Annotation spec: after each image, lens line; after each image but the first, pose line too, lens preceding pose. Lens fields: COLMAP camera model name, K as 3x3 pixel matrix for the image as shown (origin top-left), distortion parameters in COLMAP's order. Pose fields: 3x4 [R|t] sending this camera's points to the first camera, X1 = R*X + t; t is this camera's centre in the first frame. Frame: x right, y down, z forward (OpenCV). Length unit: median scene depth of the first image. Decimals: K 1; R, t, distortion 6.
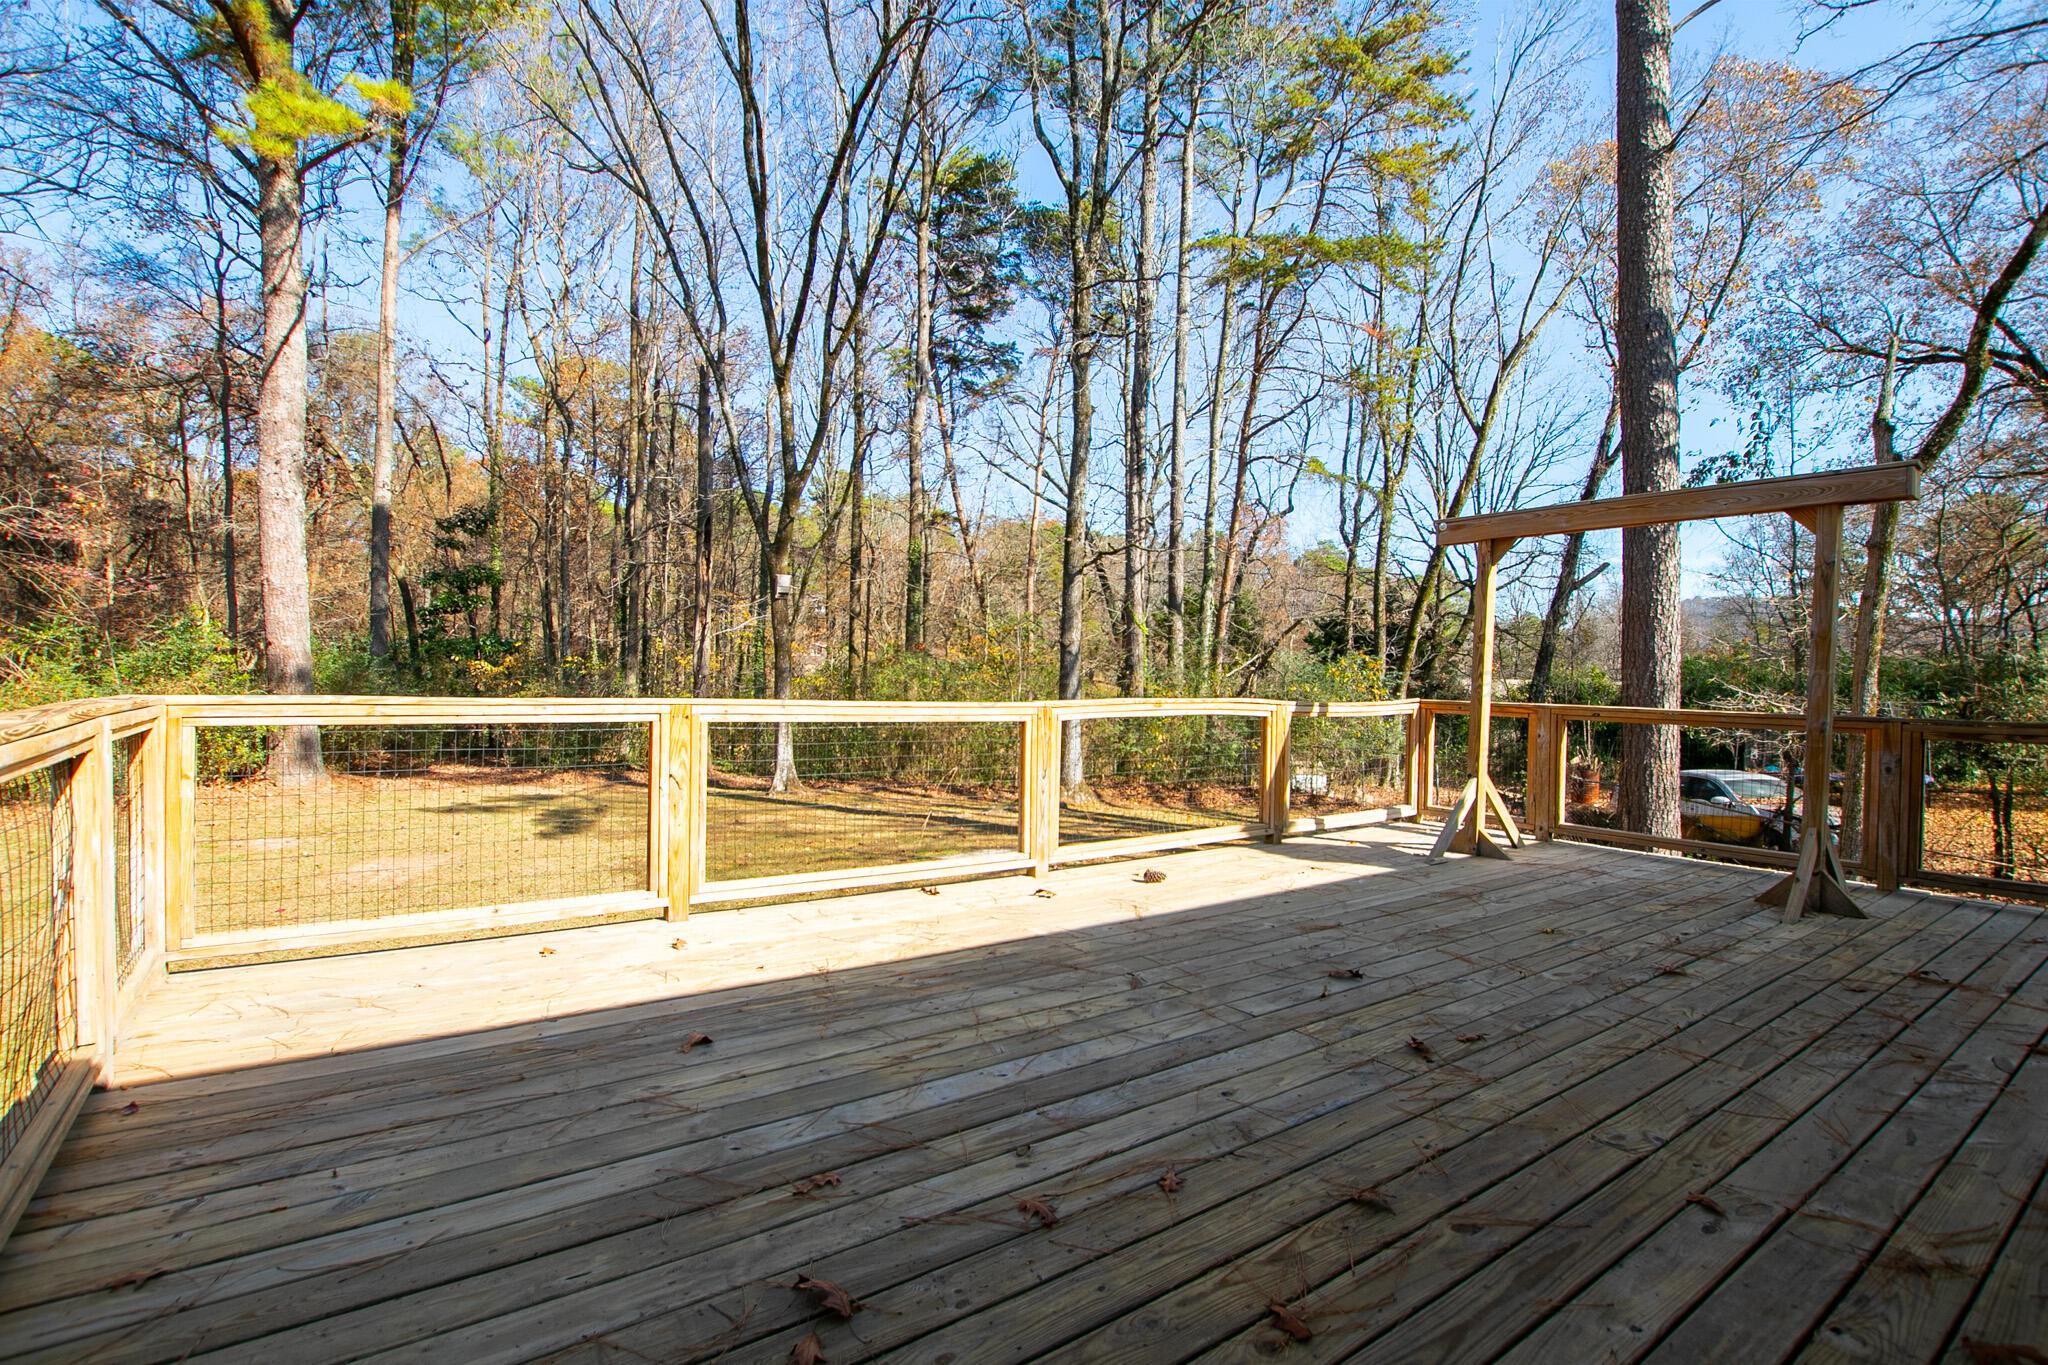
lens RADIAL K [[958.4, 0, 1018.1], [0, 958.4, 693.1], [0, 0, 1]] dist [-0.032837, 0.004215]
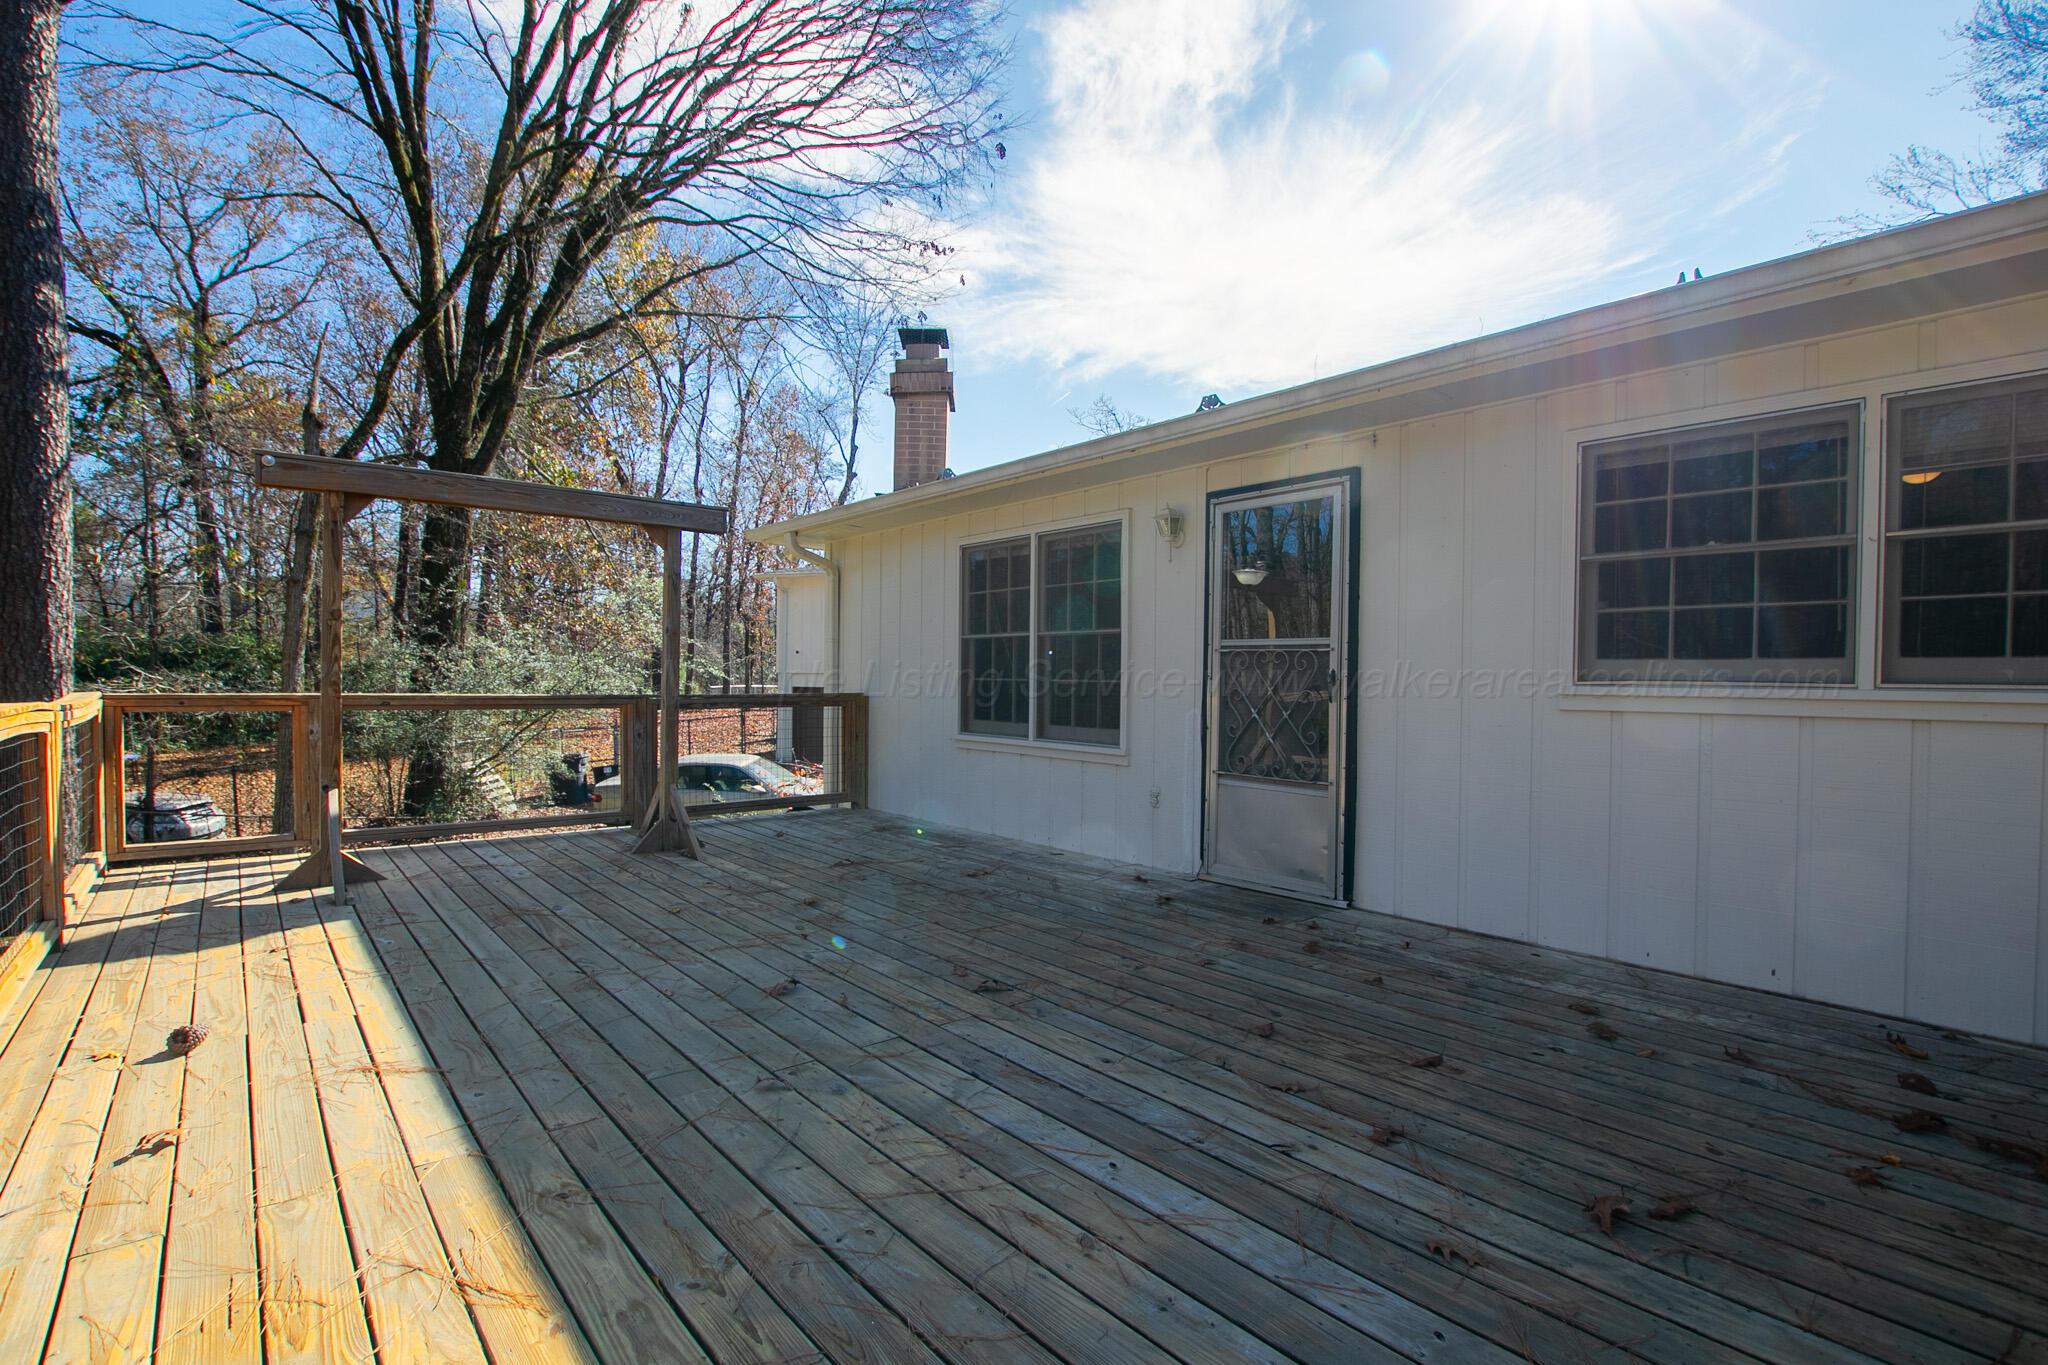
lens RADIAL K [[958.4, 0, 1018.1], [0, 958.4, 693.1], [0, 0, 1]] dist [-0.032837, 0.004215]
pose [[-0.078955, -0.032743, 0.996340, -0.757515], [0.006487, 0.999422, 0.033359, -0.029071], [-0.996857, 0.009097, -0.078697, 1.070589]]
